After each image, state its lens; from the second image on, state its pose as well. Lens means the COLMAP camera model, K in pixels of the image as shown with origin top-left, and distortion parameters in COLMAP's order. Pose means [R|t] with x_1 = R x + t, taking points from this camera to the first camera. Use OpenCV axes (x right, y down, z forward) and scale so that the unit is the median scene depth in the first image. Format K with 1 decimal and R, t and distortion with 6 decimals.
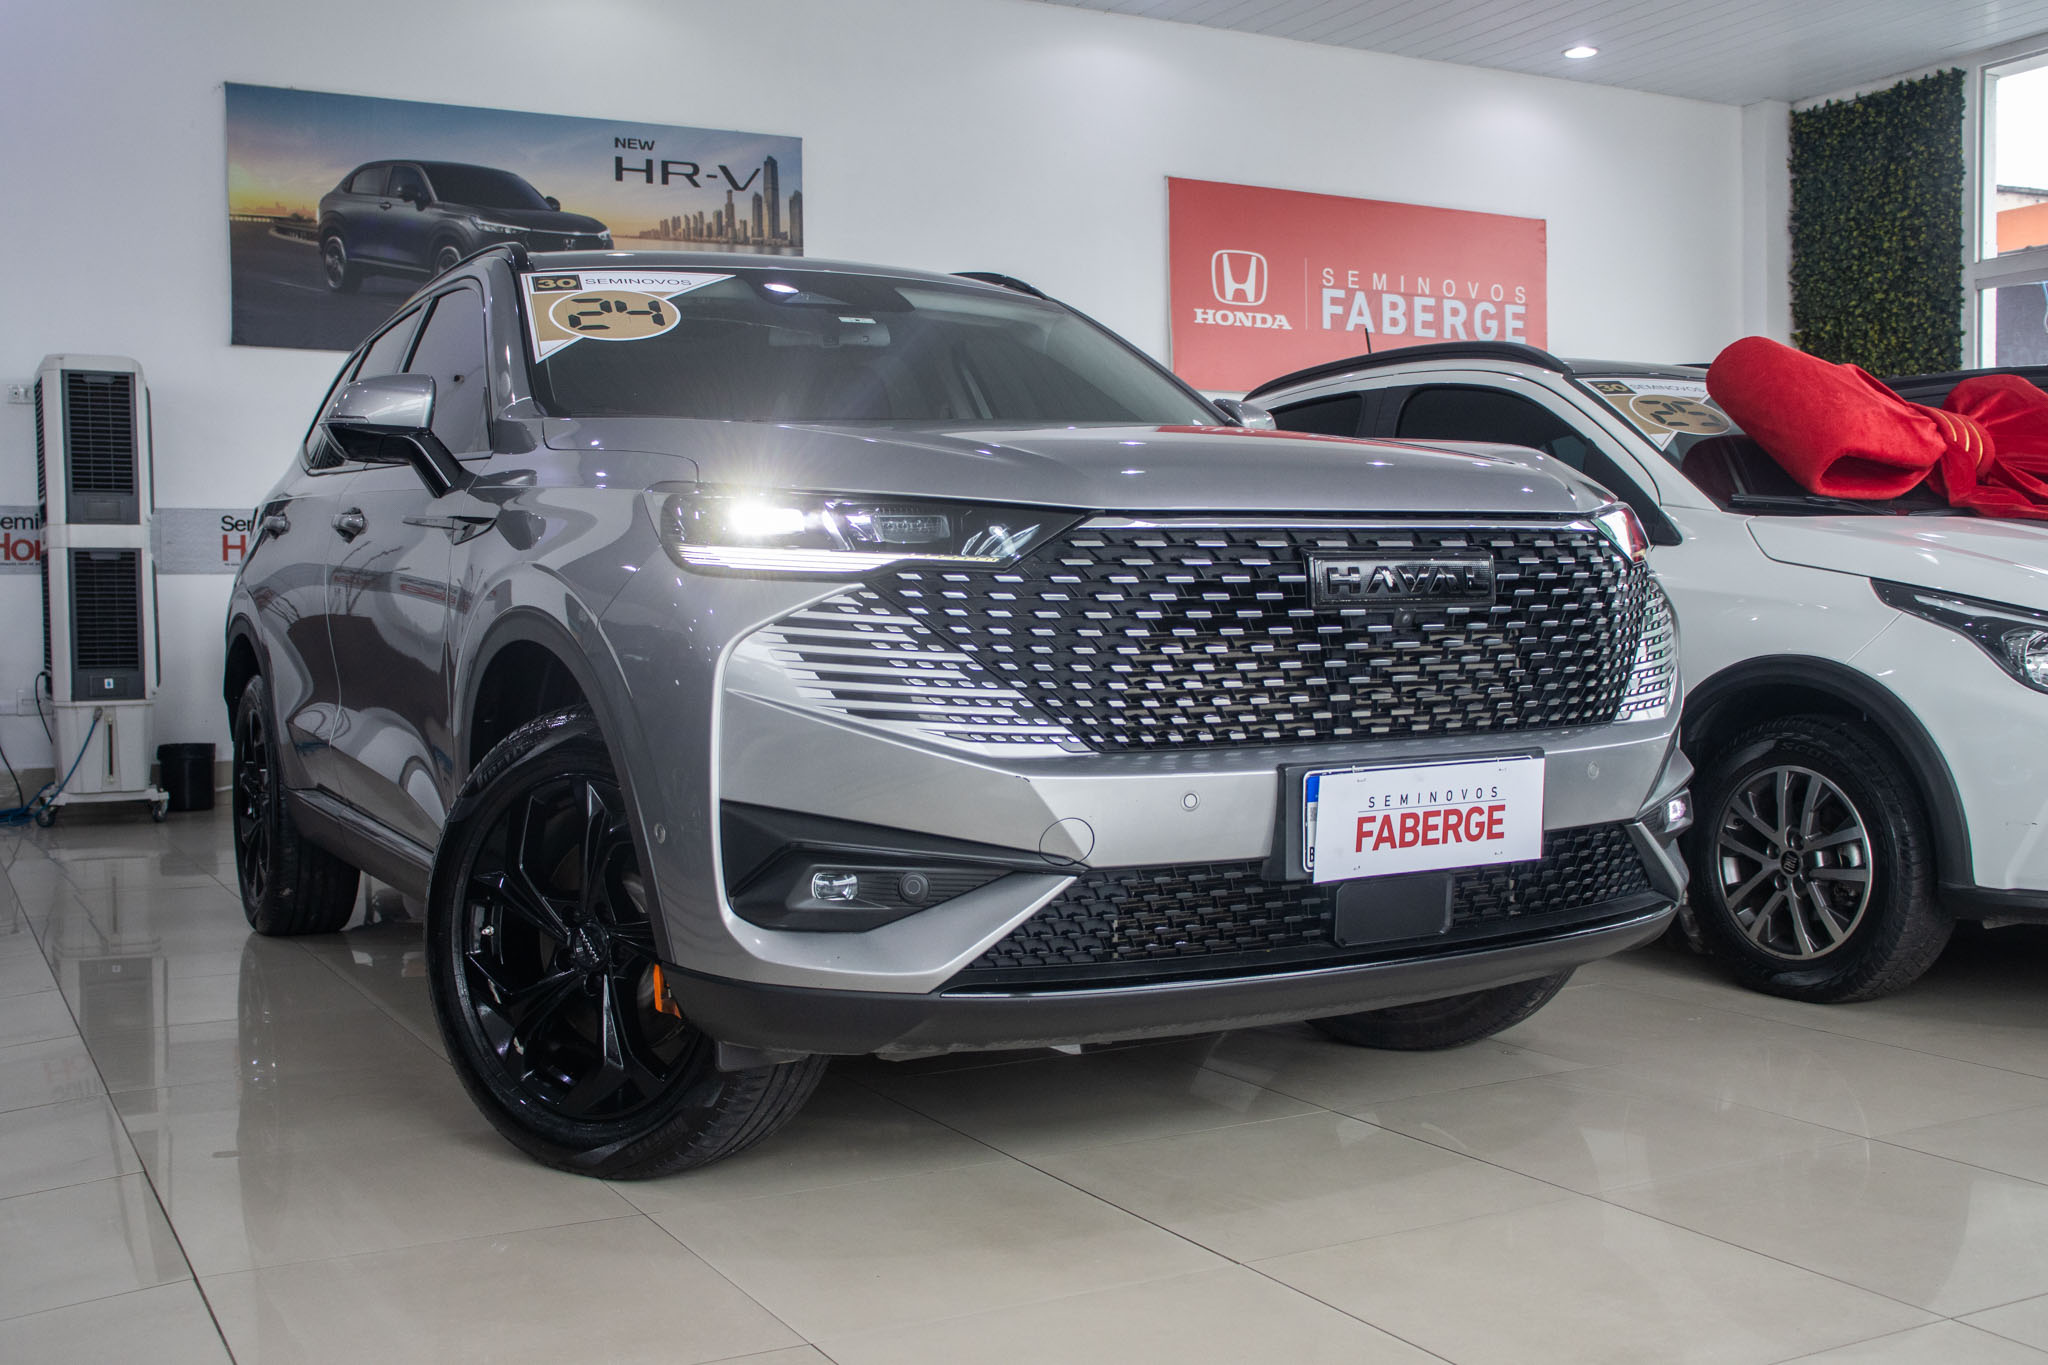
lens RADIAL K [[2047.9, 0, 1024.0], [0, 2047.9, 682.5], [0, 0, 1]] dist [-0.031482, -0.005410]
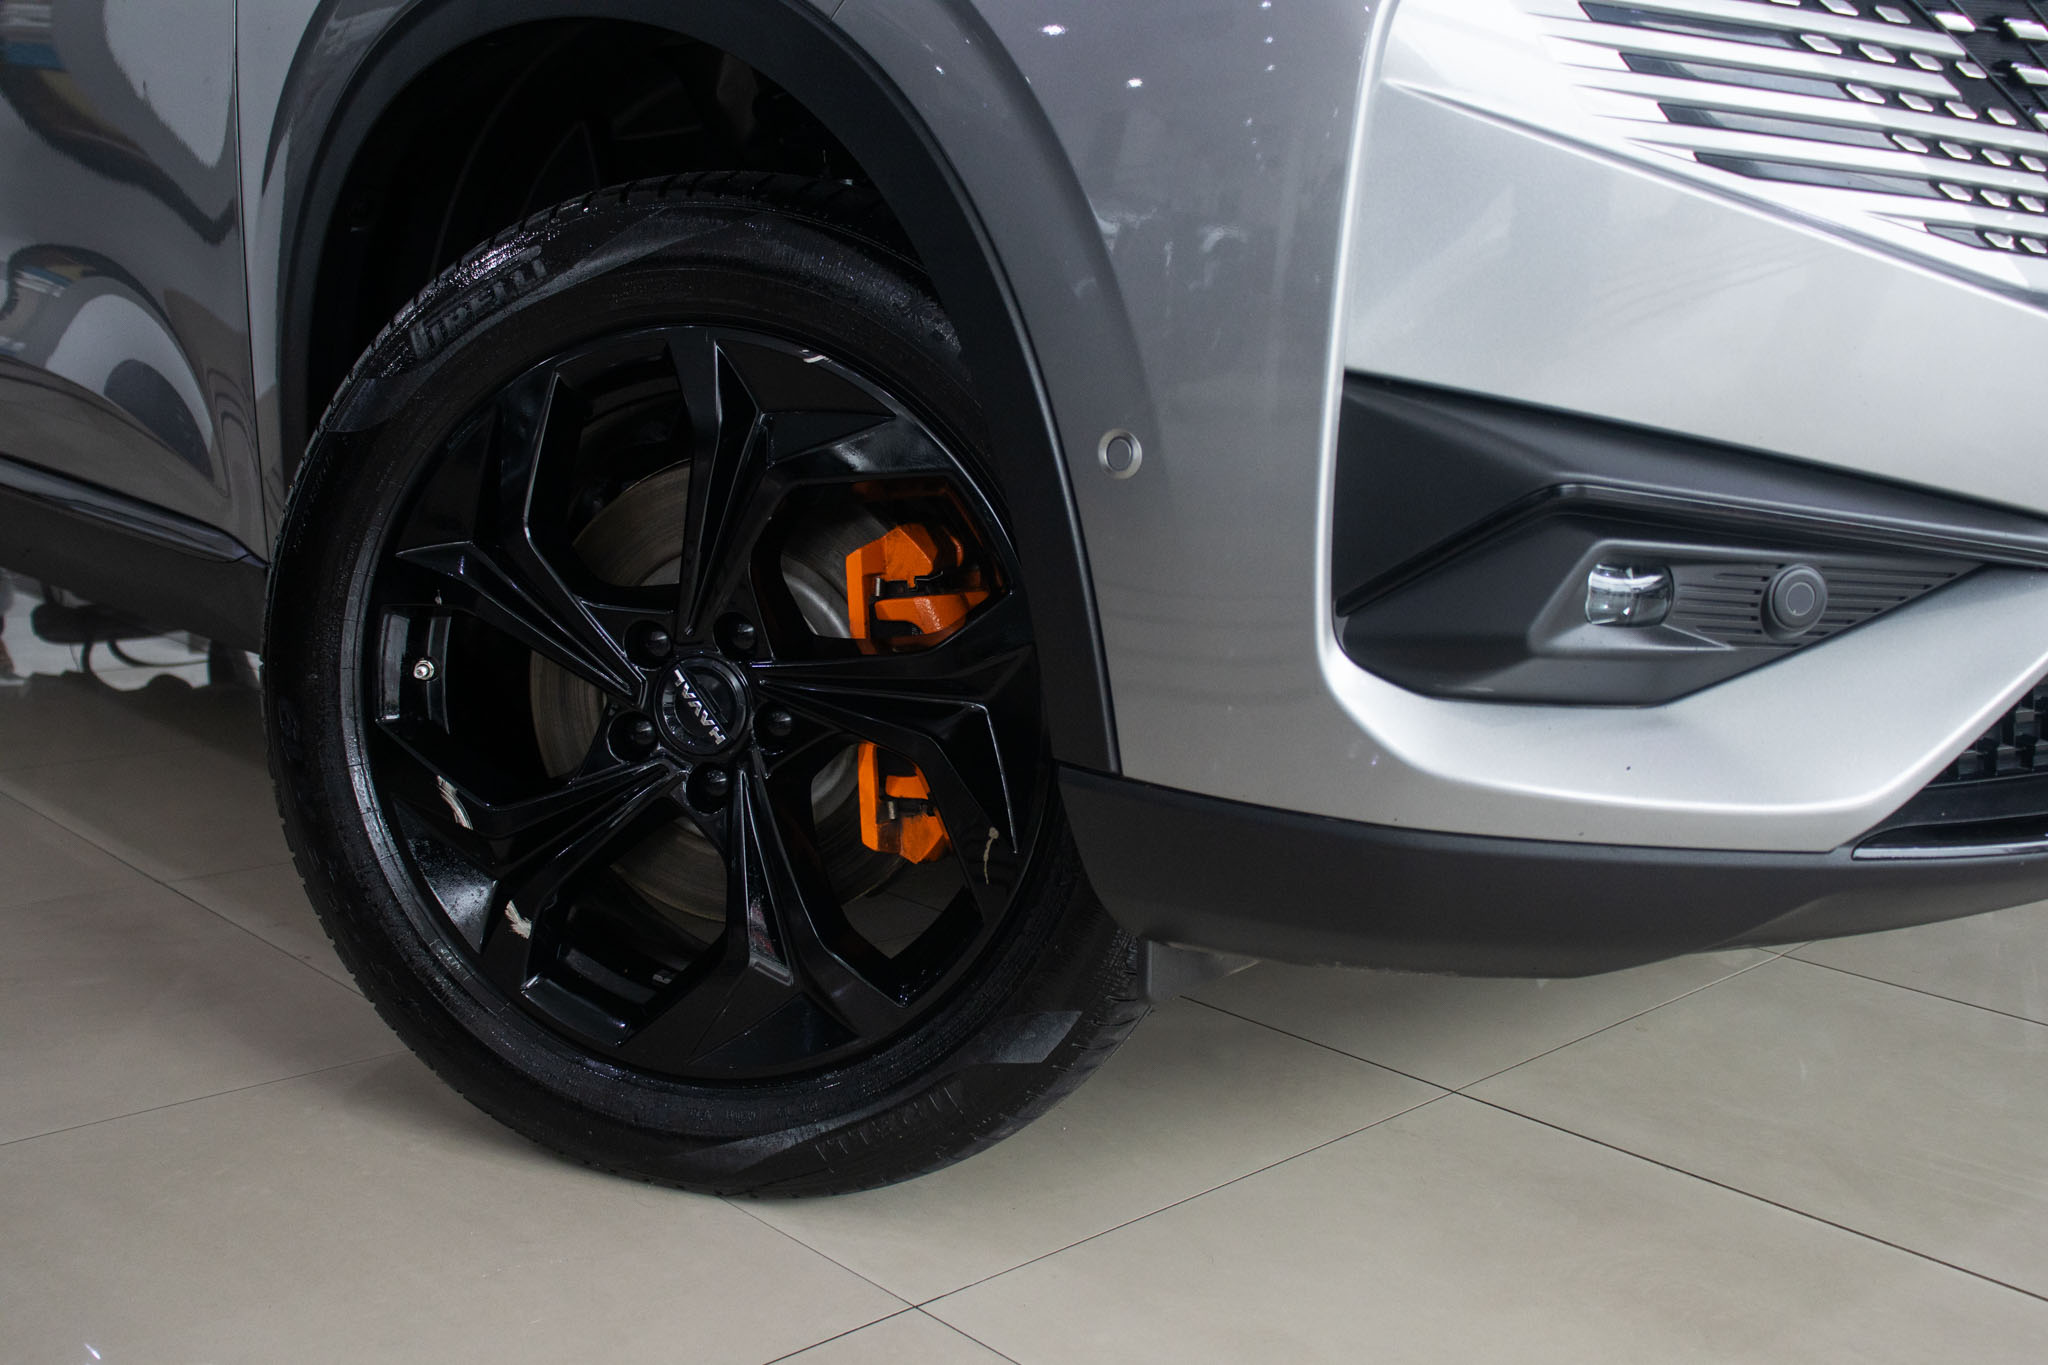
lens RADIAL K [[2047.9, 0, 1024.0], [0, 2047.9, 682.5], [0, 0, 1]] dist [-0.031482, -0.005410]
pose [[0.958506, -0.001382, 0.285071, -0.317748], [-0.043135, 0.987772, 0.149822, 0.060157], [-0.281792, -0.155902, 0.946725, 0.636187]]
